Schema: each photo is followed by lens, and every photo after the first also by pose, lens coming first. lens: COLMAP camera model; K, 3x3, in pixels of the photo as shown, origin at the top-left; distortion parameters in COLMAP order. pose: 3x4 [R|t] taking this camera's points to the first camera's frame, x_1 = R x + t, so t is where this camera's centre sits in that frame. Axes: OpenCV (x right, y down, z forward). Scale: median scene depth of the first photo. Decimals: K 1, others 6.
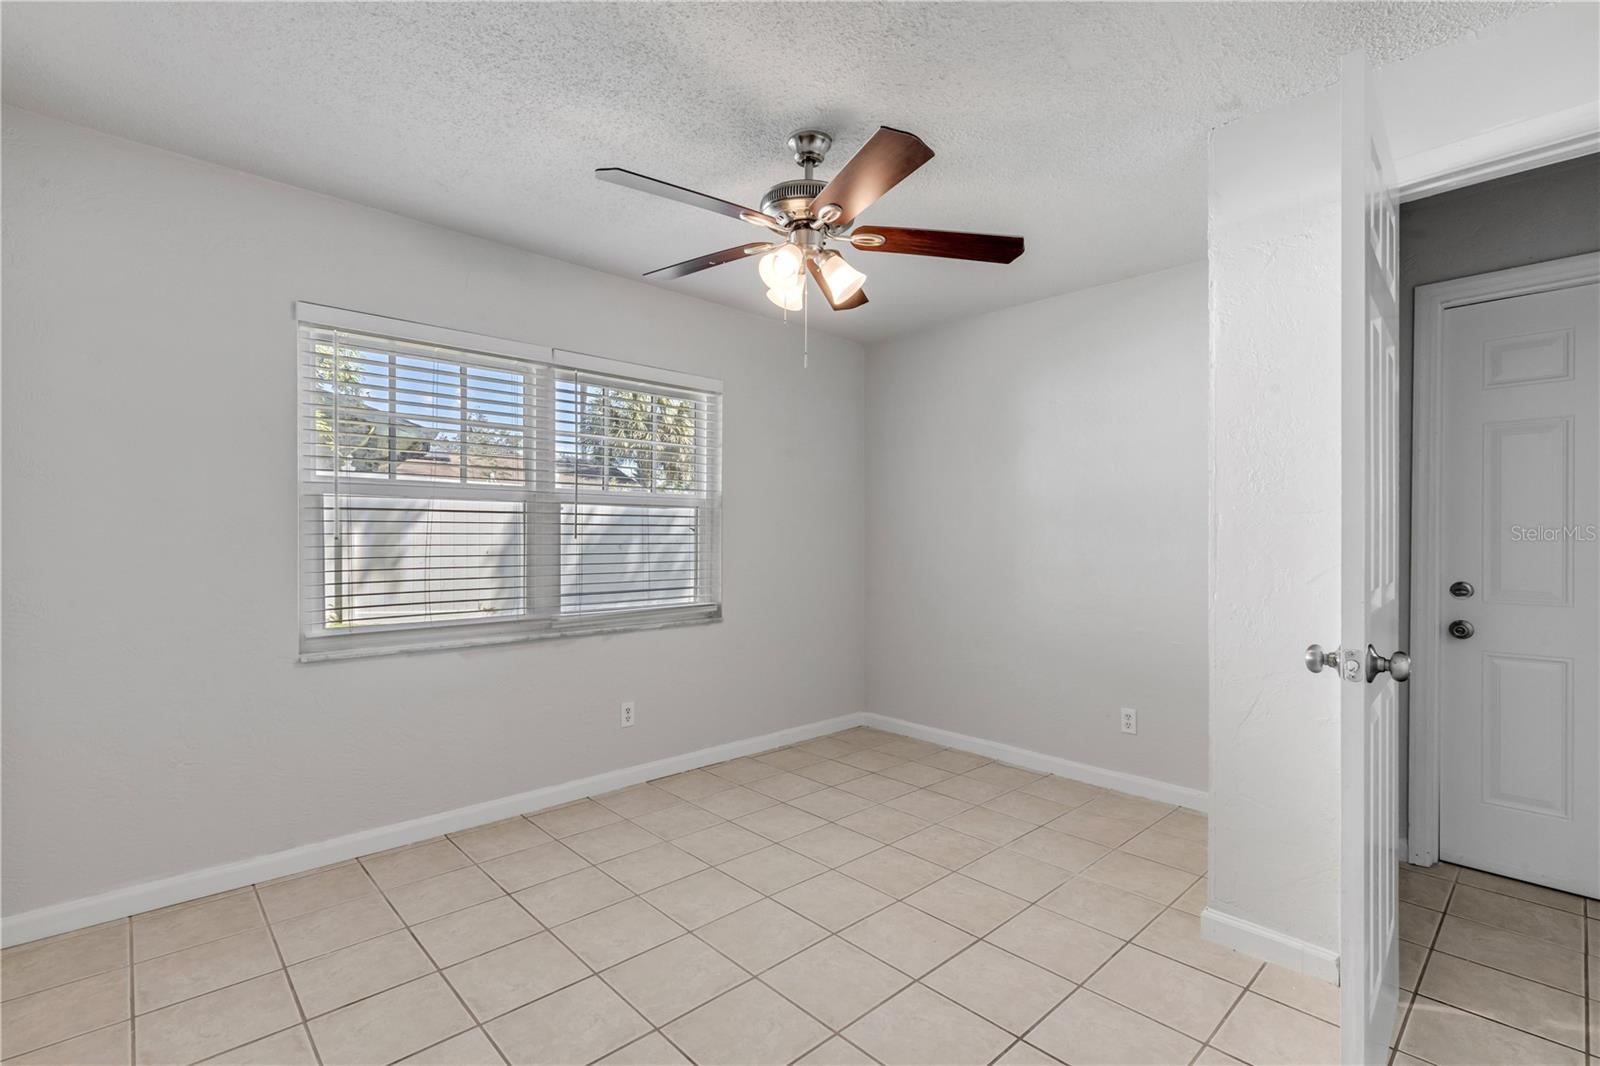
lens RADIAL K [[728.7, 0, 798.1], [0, 728.7, 538.3], [0, 0, 1]] dist [0.002223, 0.000466]
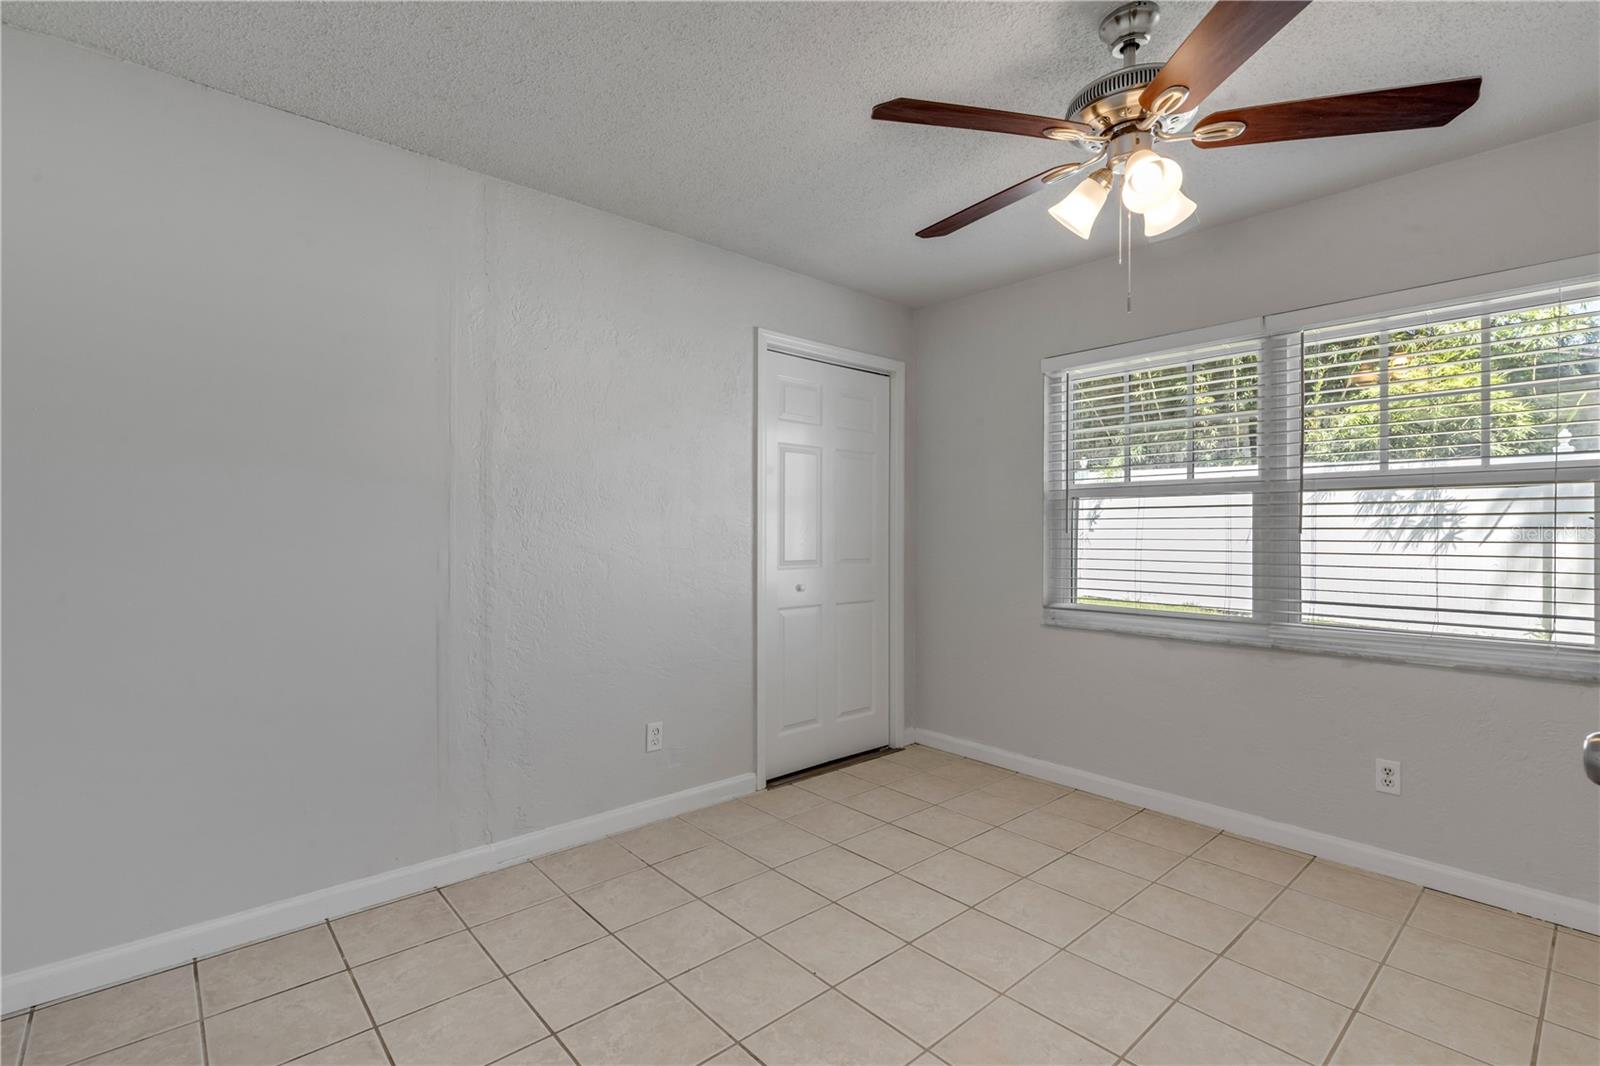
lens RADIAL K [[728.7, 0, 798.1], [0, 728.7, 538.3], [0, 0, 1]] dist [0.002223, 0.000466]
pose [[-0.024053, 0.007082, -0.999686, 0.599053], [-0.005223, 0.999960, 0.007210, 0.002171], [0.999697, 0.005395, -0.024015, 0.507628]]
